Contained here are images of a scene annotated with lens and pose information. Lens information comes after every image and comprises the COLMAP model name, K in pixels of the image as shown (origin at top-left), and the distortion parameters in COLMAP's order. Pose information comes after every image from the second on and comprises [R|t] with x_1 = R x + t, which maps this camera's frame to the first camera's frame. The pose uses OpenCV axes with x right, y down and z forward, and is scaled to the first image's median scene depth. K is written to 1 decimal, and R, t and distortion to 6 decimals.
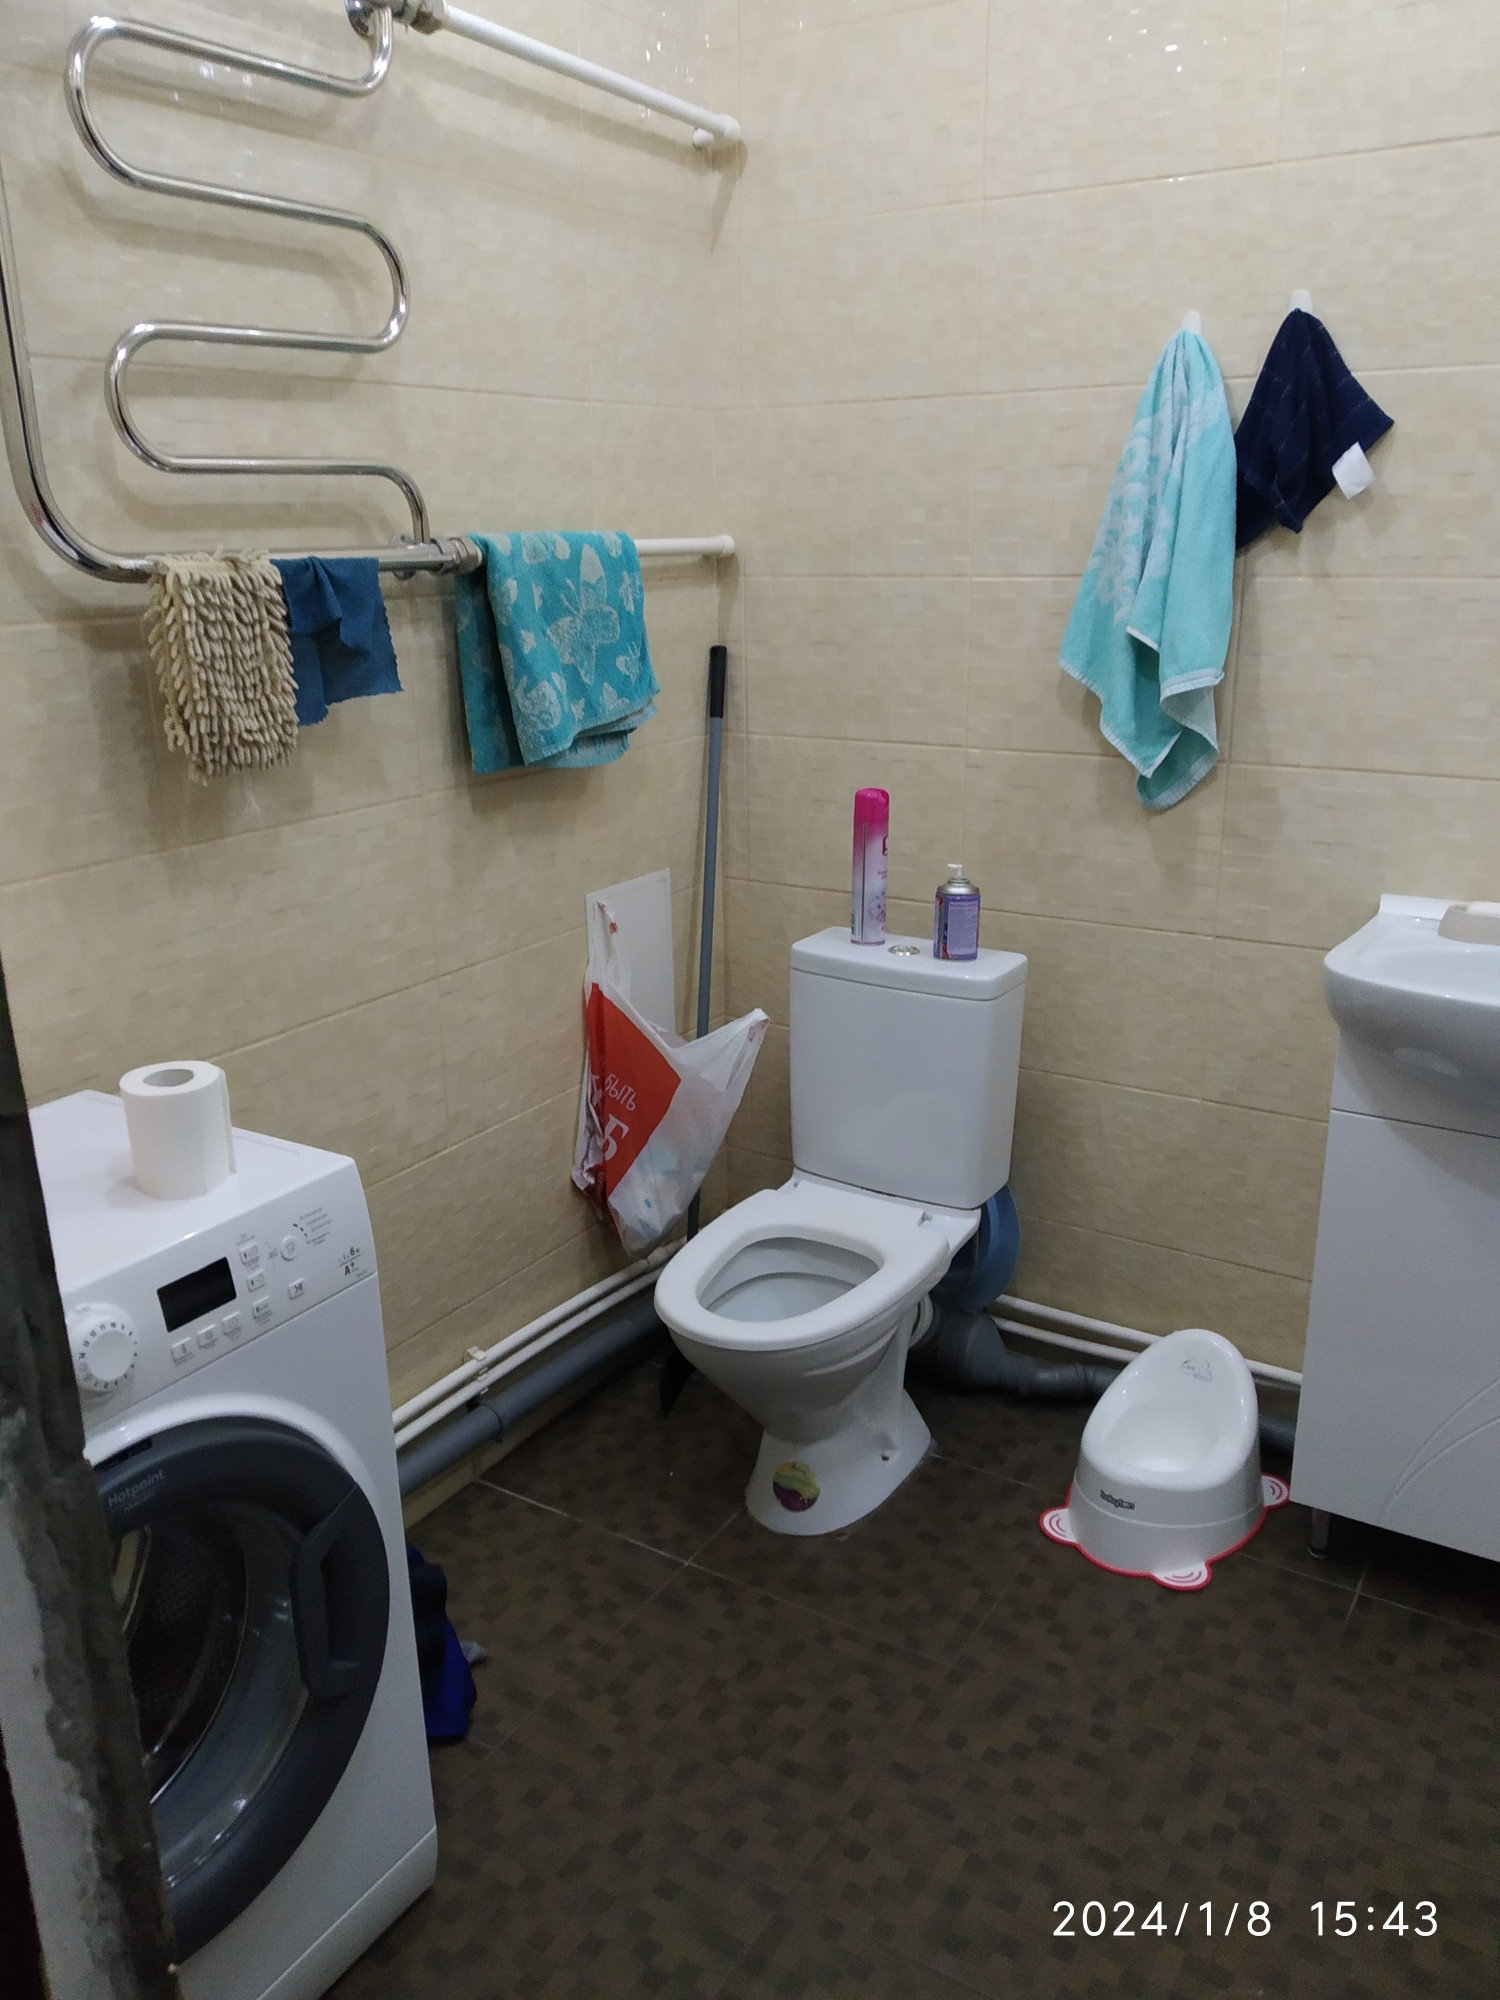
lens RADIAL K [[1546.3, 0, 748.3], [0, 1546.3, 1001.1], [0, 0, 1]] dist [-0.007733, 0.003652]
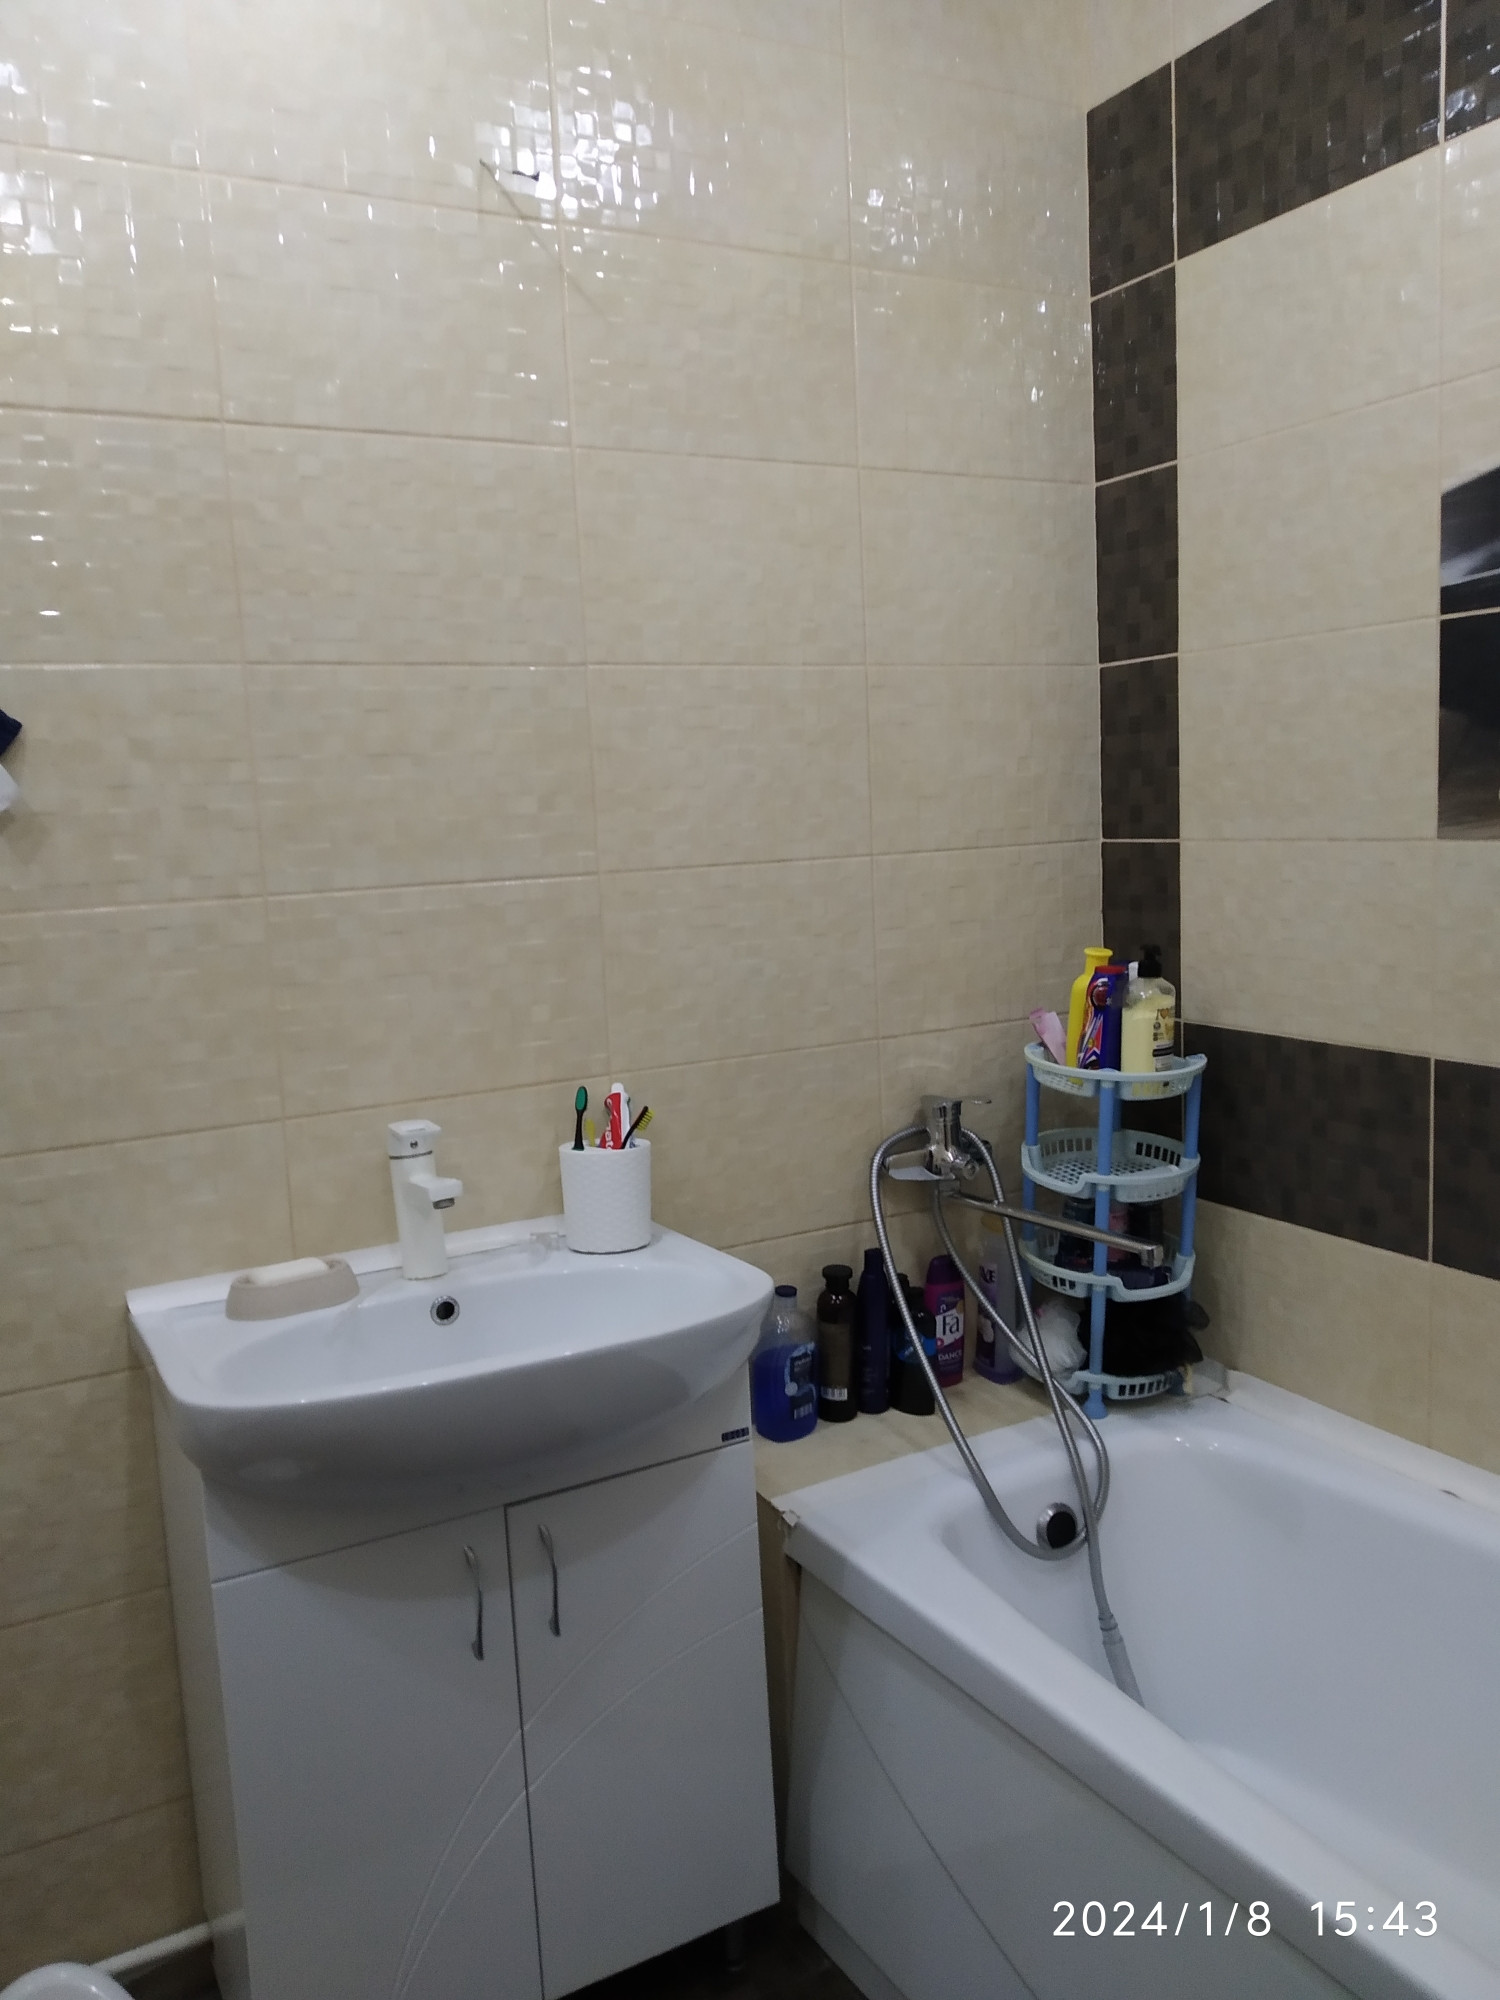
lens RADIAL K [[1546.3, 0, 749.8], [0, 1546.3, 1006.7], [0, 0, 1]] dist [-0.007733, 0.003652]
pose [[0.468279, -0.123178, 0.874953, -0.124685], [0.294337, 0.955424, -0.023024, -0.101537], [-0.833115, 0.268313, 0.483661, 0.324216]]
